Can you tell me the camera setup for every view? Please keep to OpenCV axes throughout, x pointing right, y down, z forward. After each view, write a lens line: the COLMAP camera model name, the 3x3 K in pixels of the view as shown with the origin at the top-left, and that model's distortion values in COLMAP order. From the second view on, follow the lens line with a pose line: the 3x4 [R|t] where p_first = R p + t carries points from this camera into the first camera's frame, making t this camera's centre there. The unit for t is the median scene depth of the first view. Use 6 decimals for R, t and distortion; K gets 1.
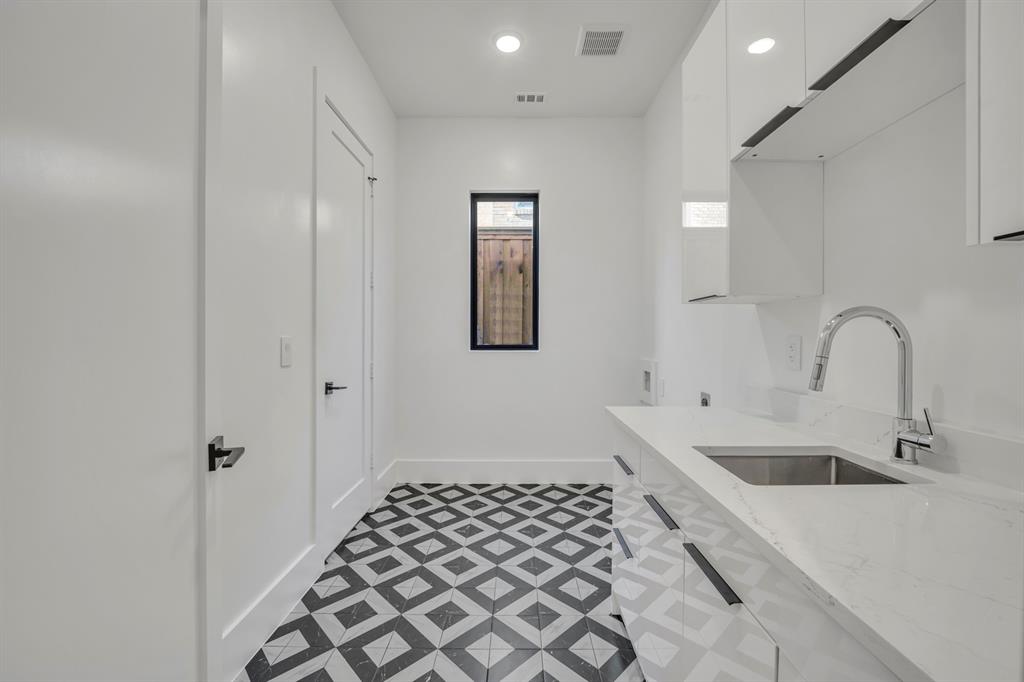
lens RADIAL K [[421.0, 0, 508.6], [0, 421.0, 339.7], [0, 0, 1]] dist [-0.017310, -0.001224]
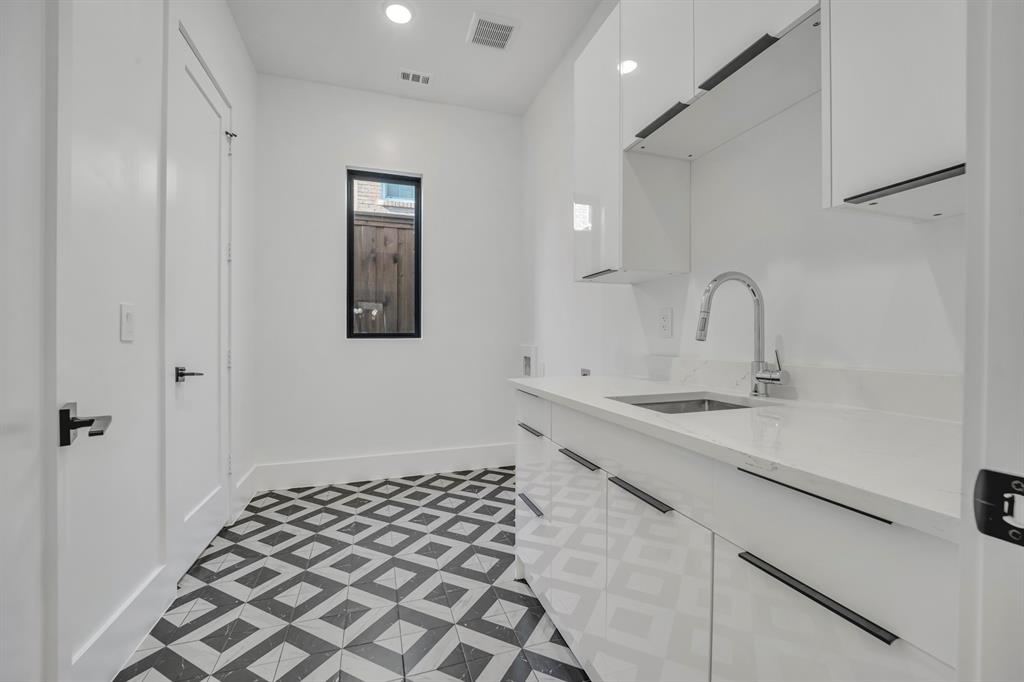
lens RADIAL K [[421.0, 0, 511.8], [0, 421.0, 338.3], [0, 0, 1]] dist [-0.017310, -0.001224]
pose [[0.945113, -0.004278, 0.326716, -0.088744], [0.006842, 0.999954, -0.006701, 0.060799], [-0.326672, 0.008569, 0.945099, 0.017252]]
